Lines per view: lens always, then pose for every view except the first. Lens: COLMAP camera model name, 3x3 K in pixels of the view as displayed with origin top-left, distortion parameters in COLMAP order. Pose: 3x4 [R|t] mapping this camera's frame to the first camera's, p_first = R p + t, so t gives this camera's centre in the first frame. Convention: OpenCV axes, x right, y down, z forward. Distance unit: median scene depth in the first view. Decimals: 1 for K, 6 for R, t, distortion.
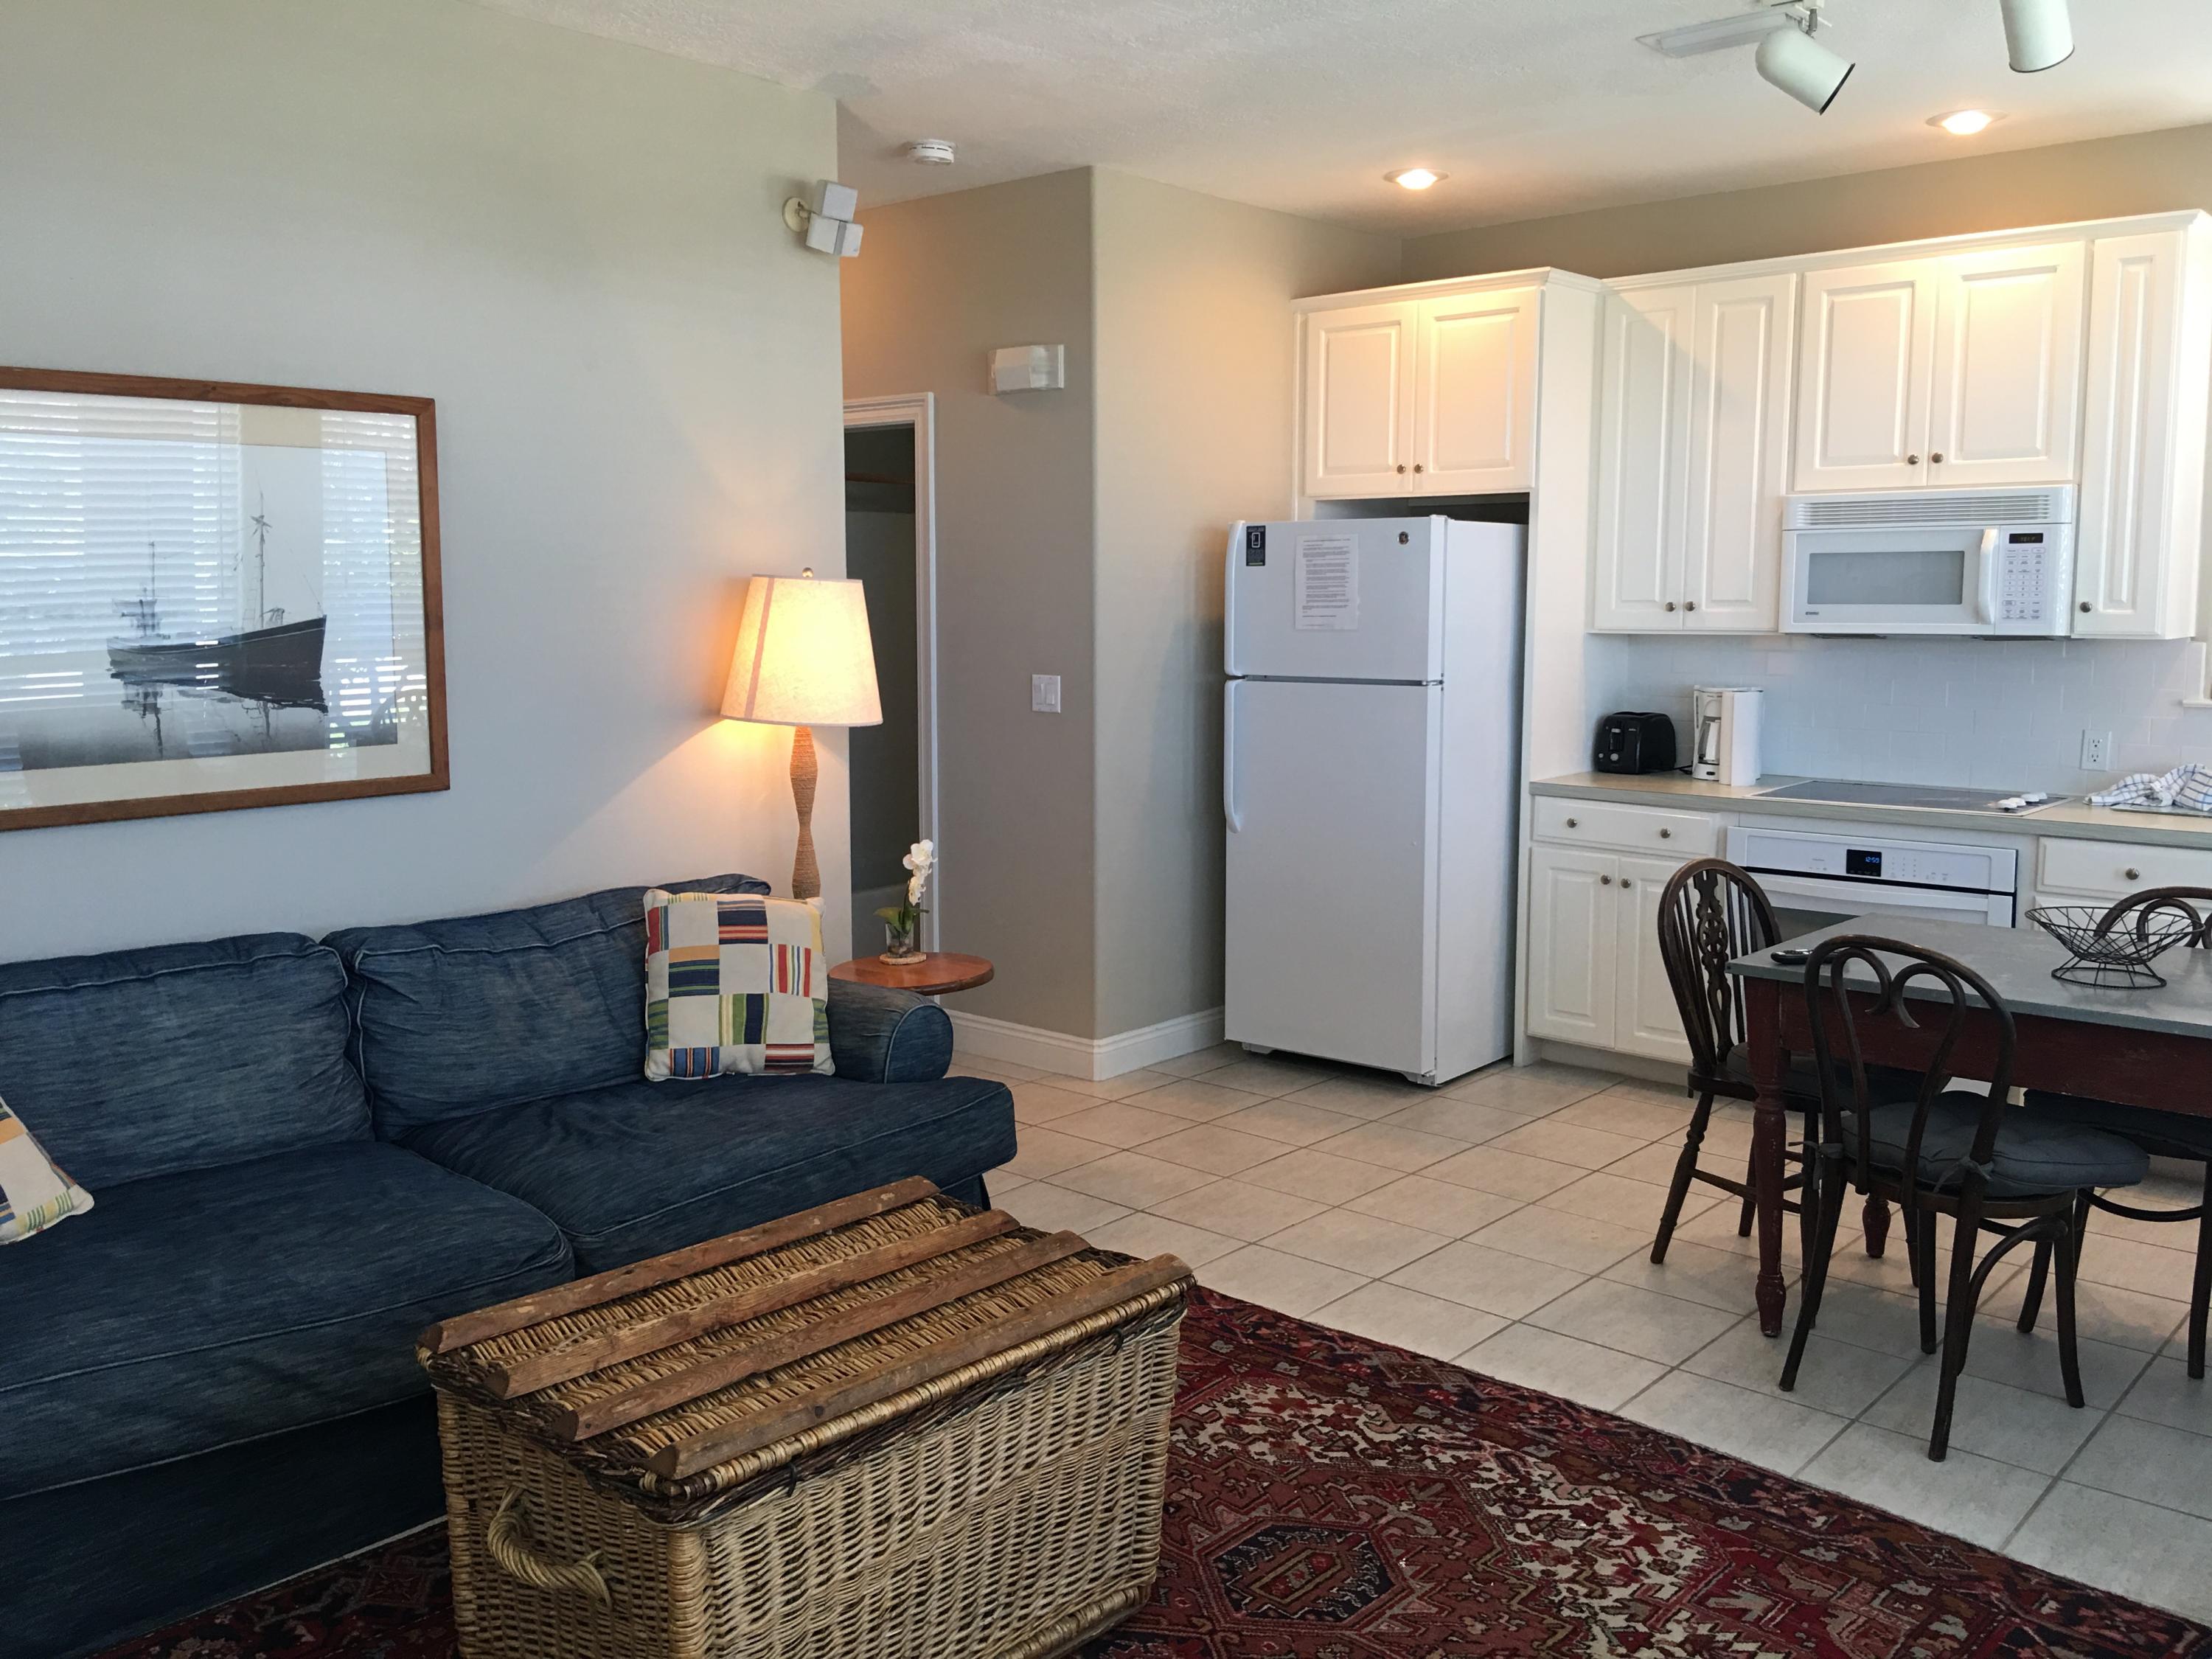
lens RADIAL K [[1927.8, 0, 1137.7], [0, 1927.8, 813.6], [0, 0, 1]] dist [0.097992, -0.153029]
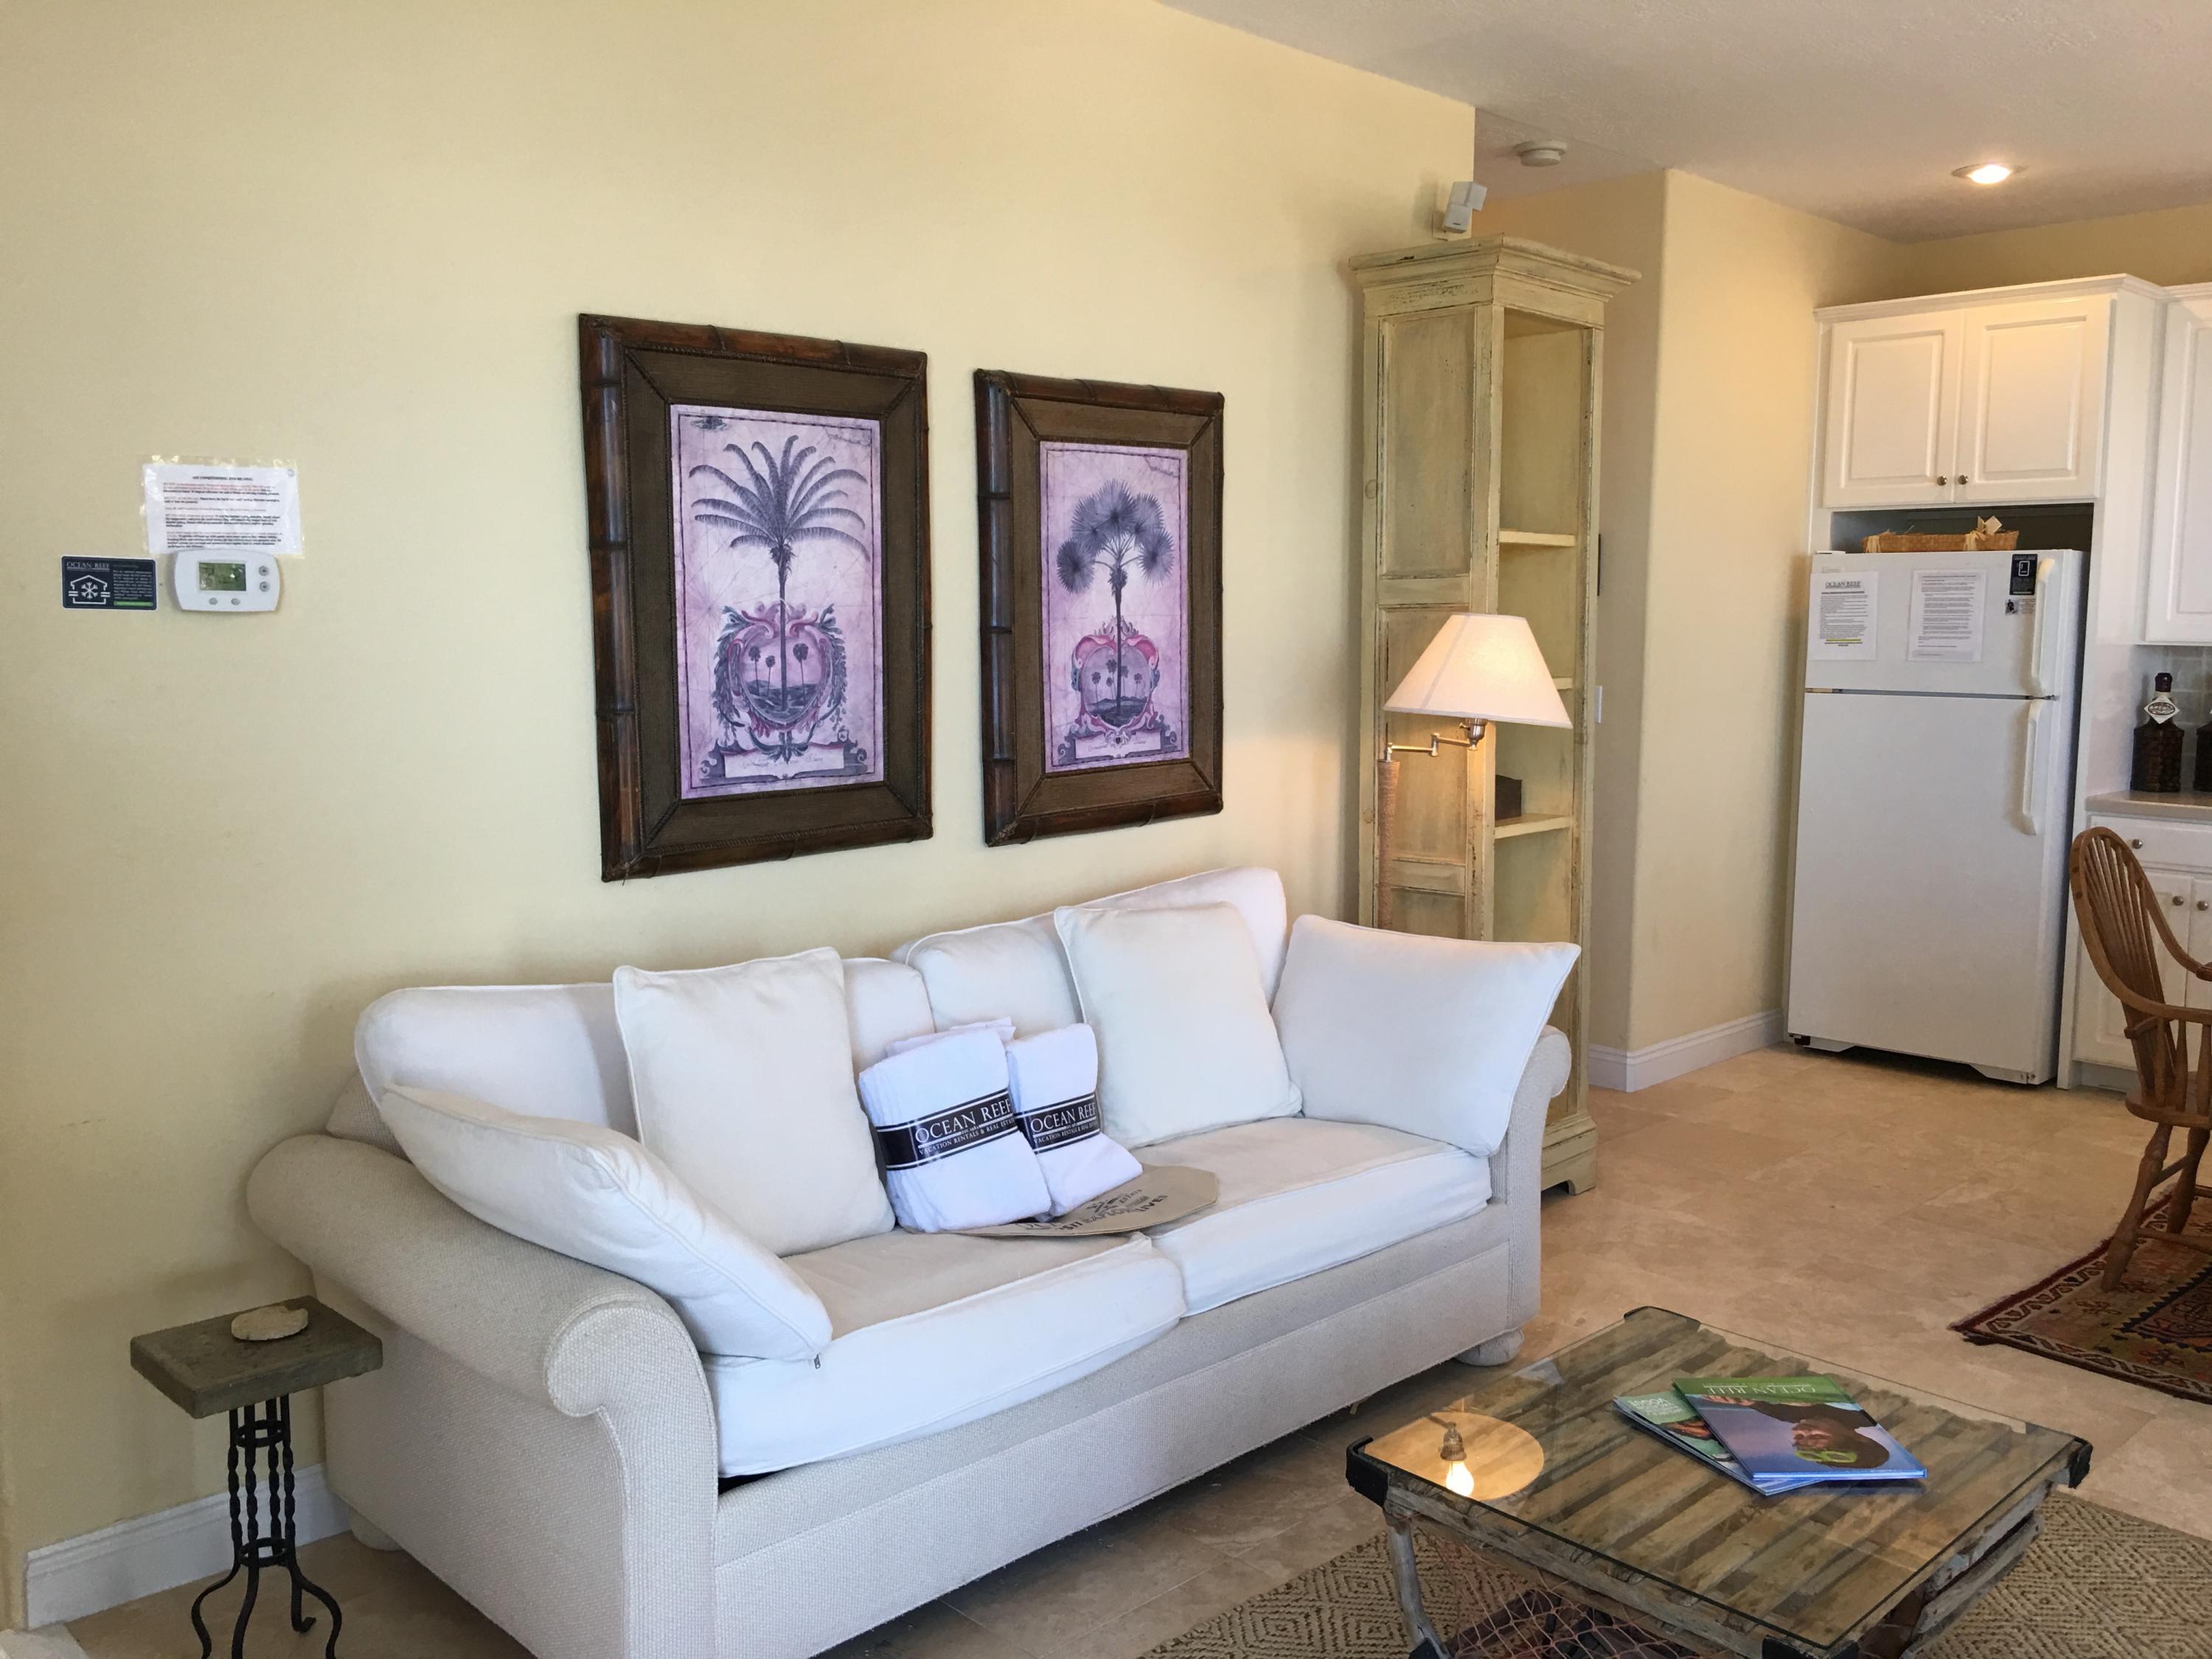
lens RADIAL K [[1927.8, 0, 1095.7], [0, 1927.8, 824.6], [0, 0, 1]] dist [0.097992, -0.153029]
pose [[0.997103, 0.008181, -0.075624, -0.216960], [-0.008671, 0.999944, -0.006143, 0.006990], [0.075570, 0.006781, 0.997117, -0.020544]]
